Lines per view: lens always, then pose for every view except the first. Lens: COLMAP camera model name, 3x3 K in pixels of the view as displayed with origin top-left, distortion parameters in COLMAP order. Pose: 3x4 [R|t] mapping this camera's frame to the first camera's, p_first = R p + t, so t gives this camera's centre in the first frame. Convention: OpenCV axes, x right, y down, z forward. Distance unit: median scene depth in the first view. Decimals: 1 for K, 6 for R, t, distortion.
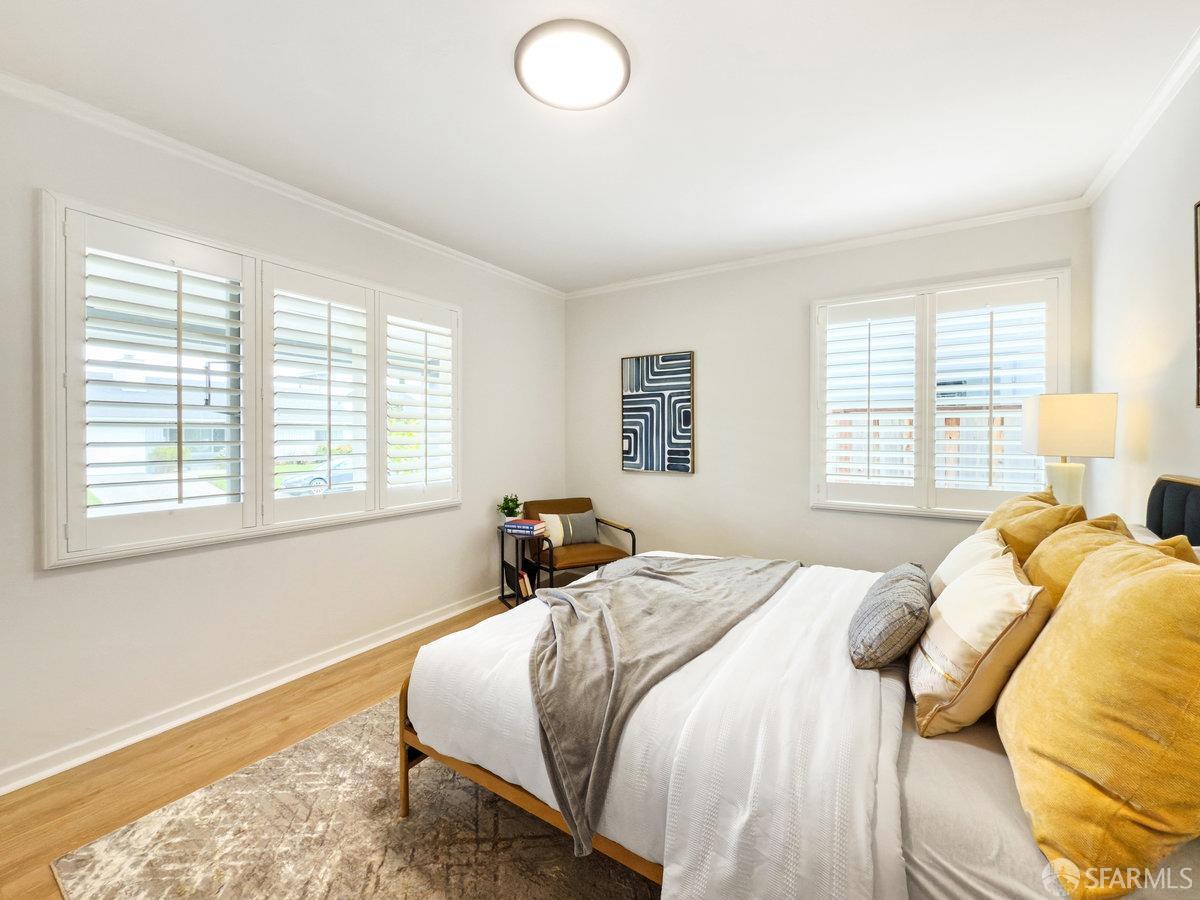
lens RADIAL K [[480.7, 0, 604.9], [0, 480.7, 442.6], [0, 0, 1]] dist [-0.000953, 0.000017]
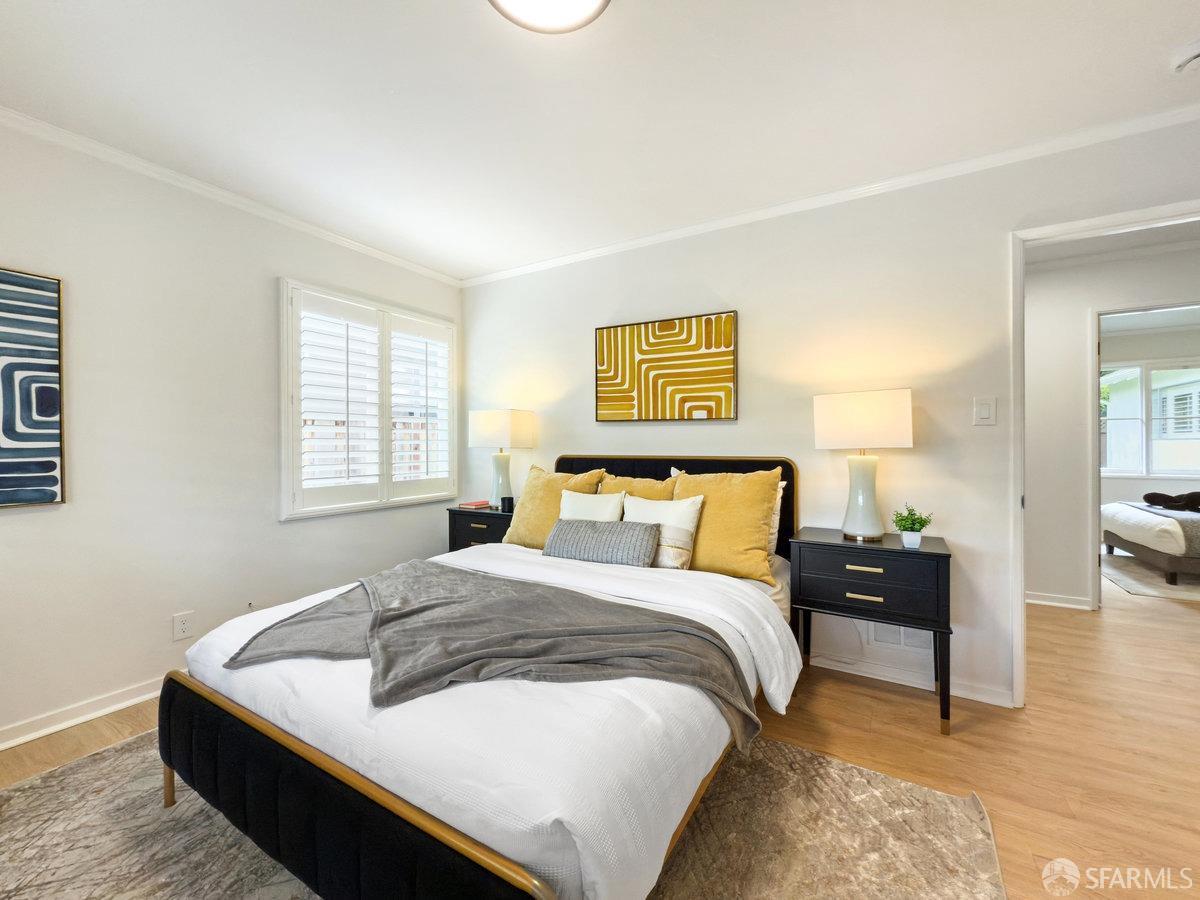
lens RADIAL K [[480.7, 0, 604.6], [0, 480.7, 446.5], [0, 0, 1]] dist [-0.000953, 0.000017]
pose [[-0.012667, -0.007559, 0.999891, -0.453328], [0.023213, 0.999700, 0.007851, 0.011619], [-0.999650, 0.023310, -0.012487, 0.479719]]
